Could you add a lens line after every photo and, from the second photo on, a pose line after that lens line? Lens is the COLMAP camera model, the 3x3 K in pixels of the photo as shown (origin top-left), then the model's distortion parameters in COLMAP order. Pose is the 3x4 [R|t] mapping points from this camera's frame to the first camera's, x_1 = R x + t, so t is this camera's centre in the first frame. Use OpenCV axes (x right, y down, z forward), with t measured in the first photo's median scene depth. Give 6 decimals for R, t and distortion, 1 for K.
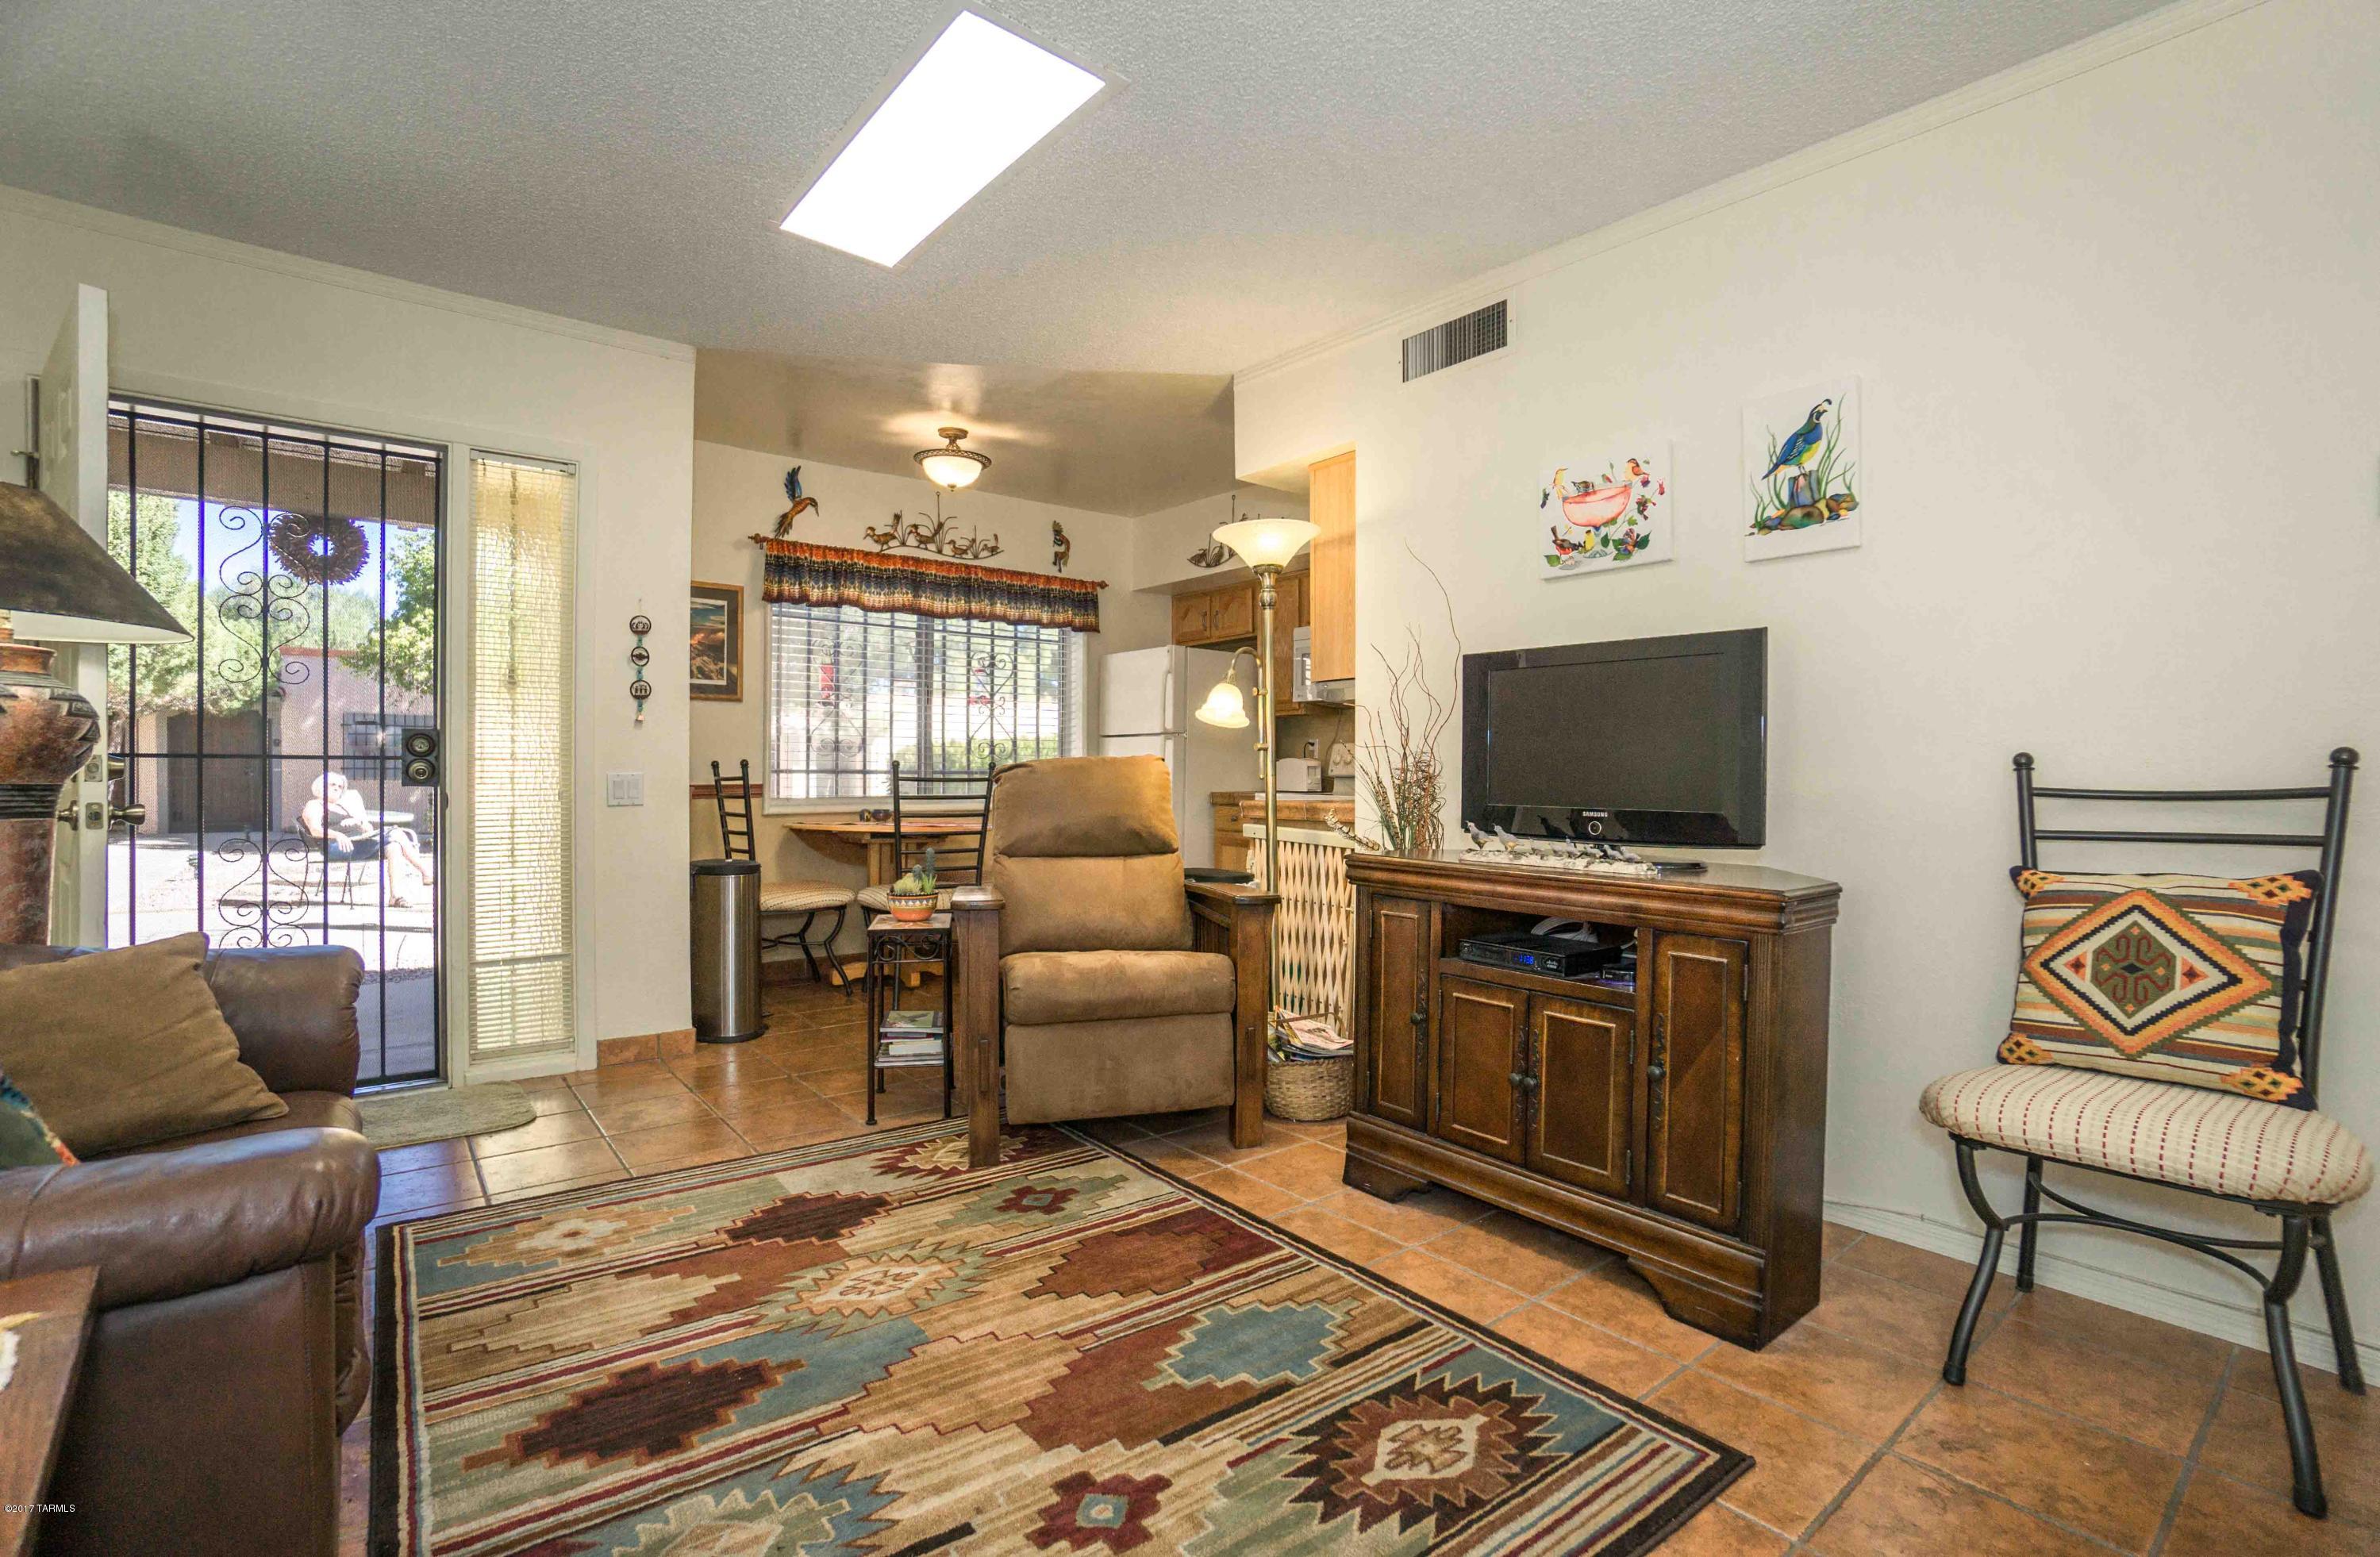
lens RADIAL K [[1071.7, 0, 1174.8], [0, 1071.7, 771.4], [0, 0, 1]] dist [-0.041291, 0.001939]
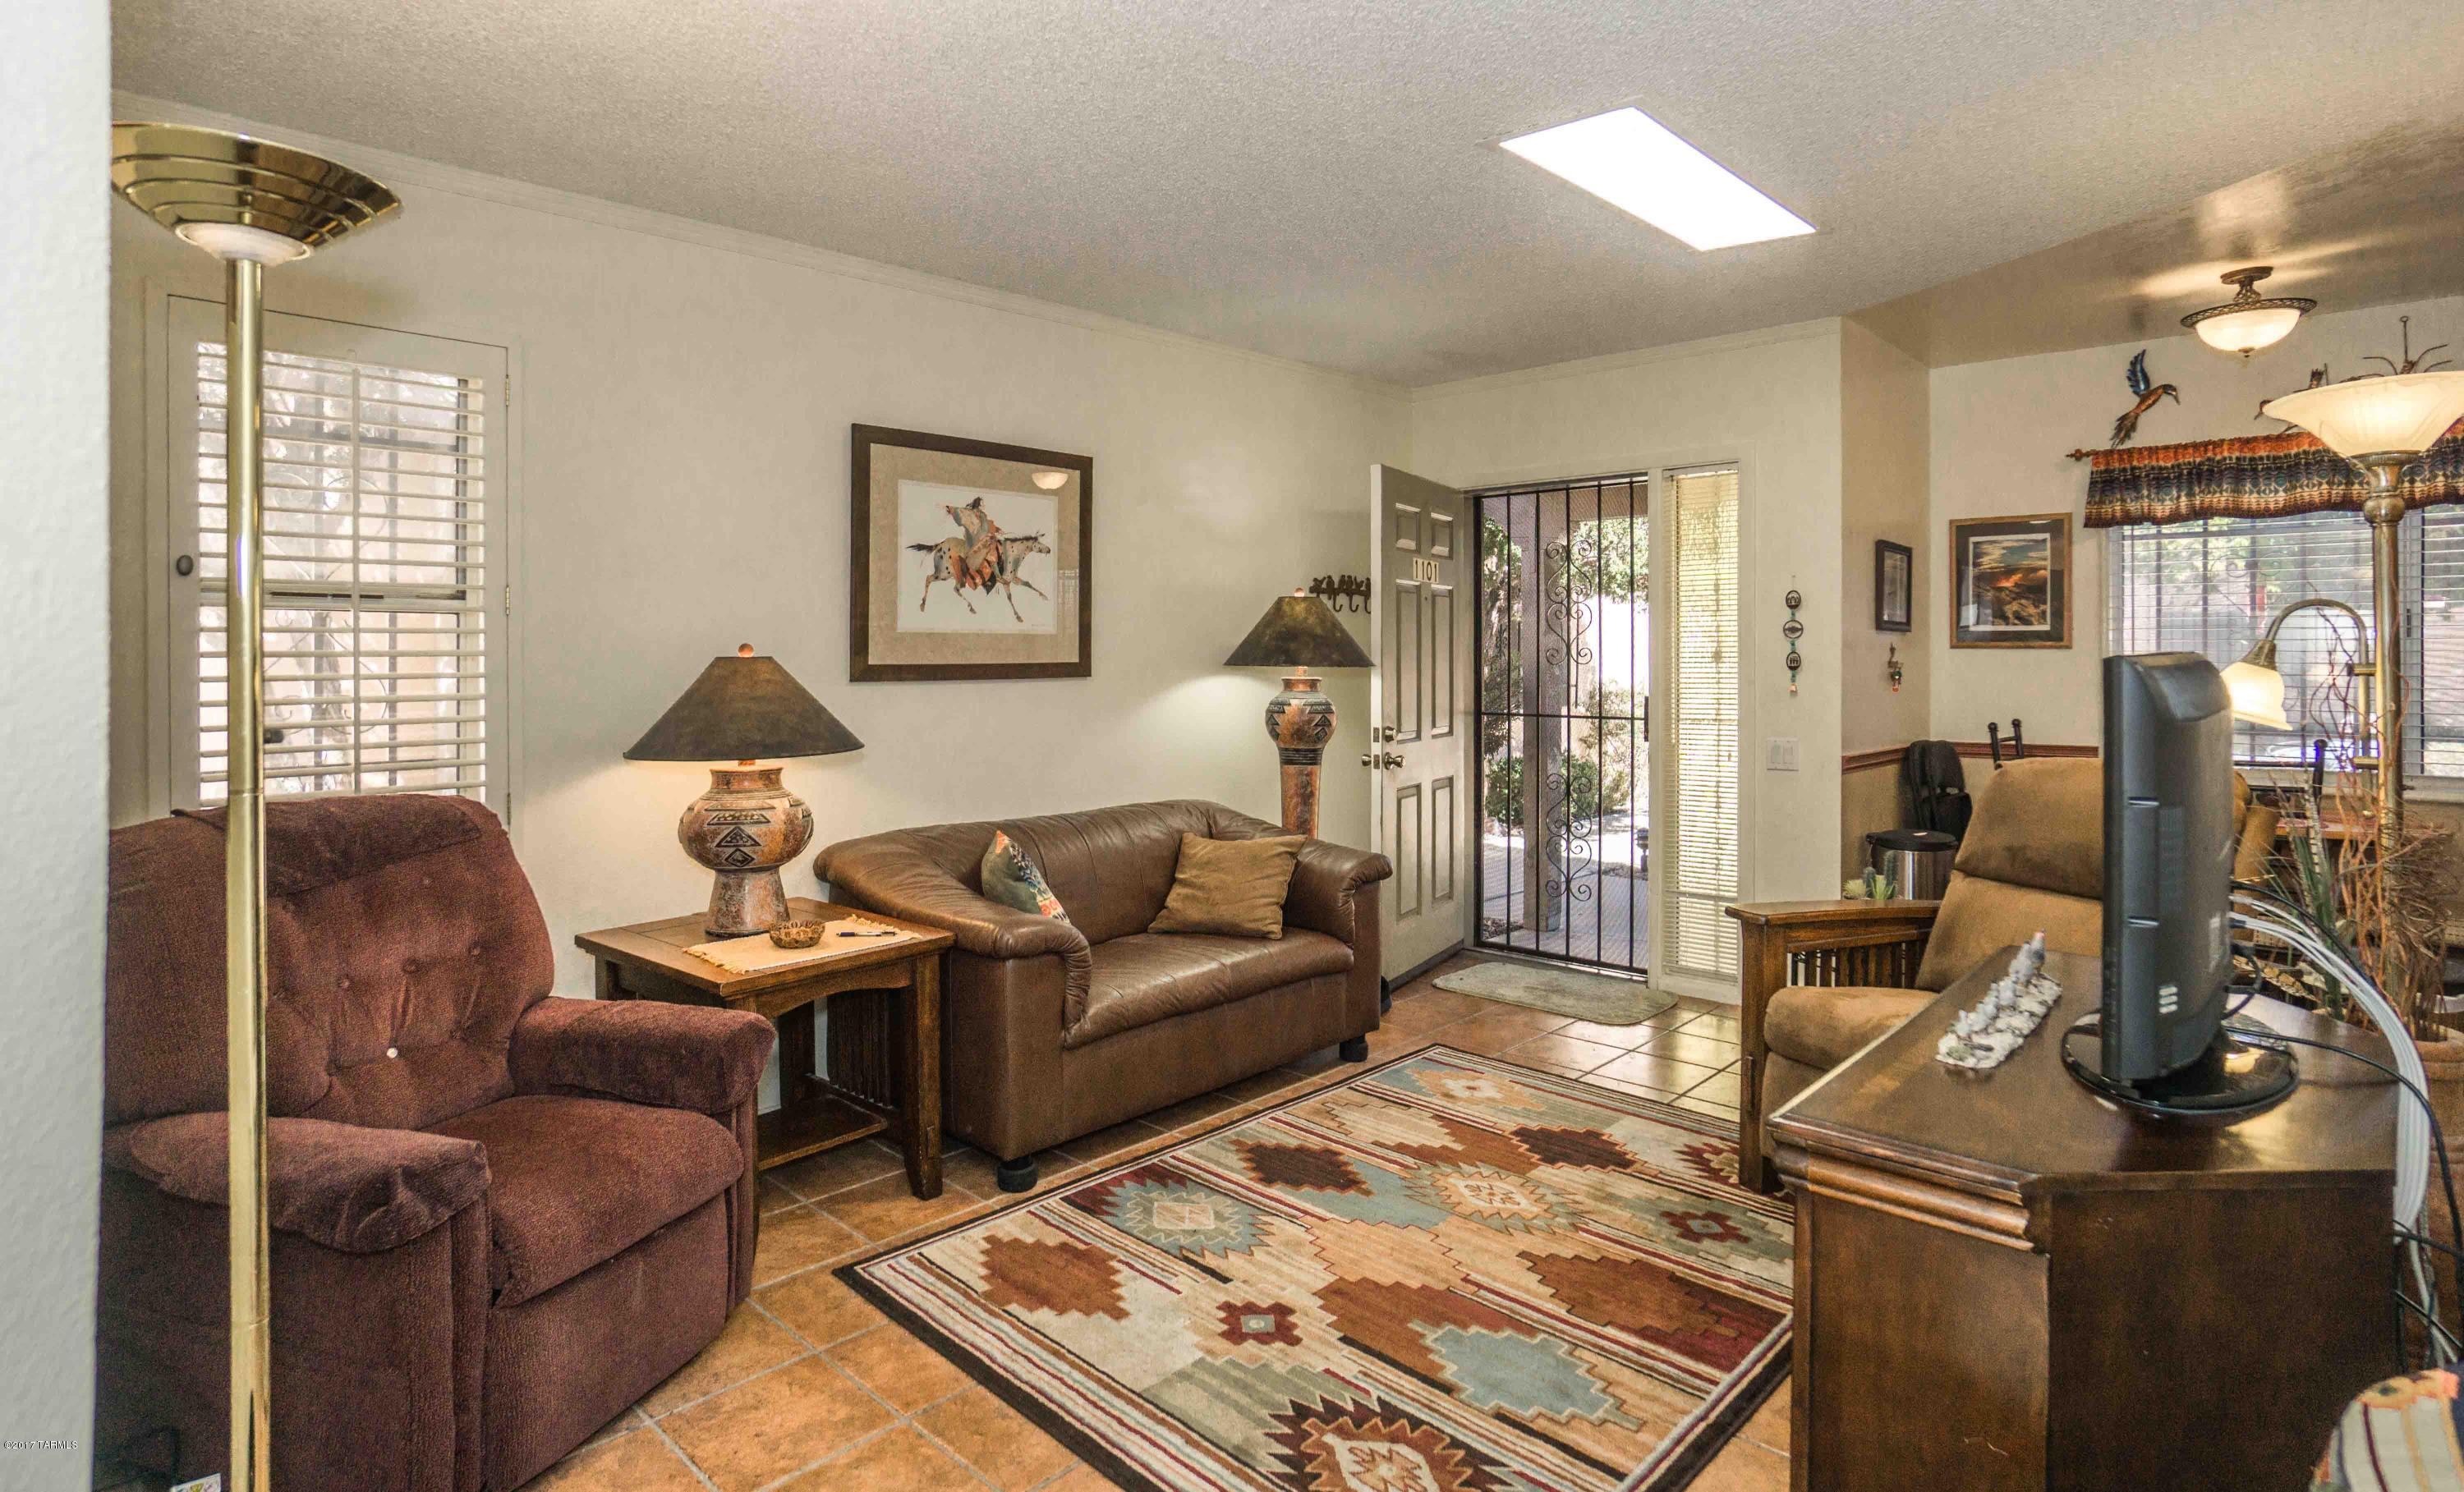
lens RADIAL K [[1219.6, 0, 1266.1], [0, 1219.6, 652.3], [0, 0, 1]] dist [-0.030122, 0.000131]
pose [[0.167740, -0.009715, -0.985783, 1.002924], [0.003769, 0.999950, -0.009213, -0.128805], [0.985824, -0.002170, 0.167768, 0.467407]]
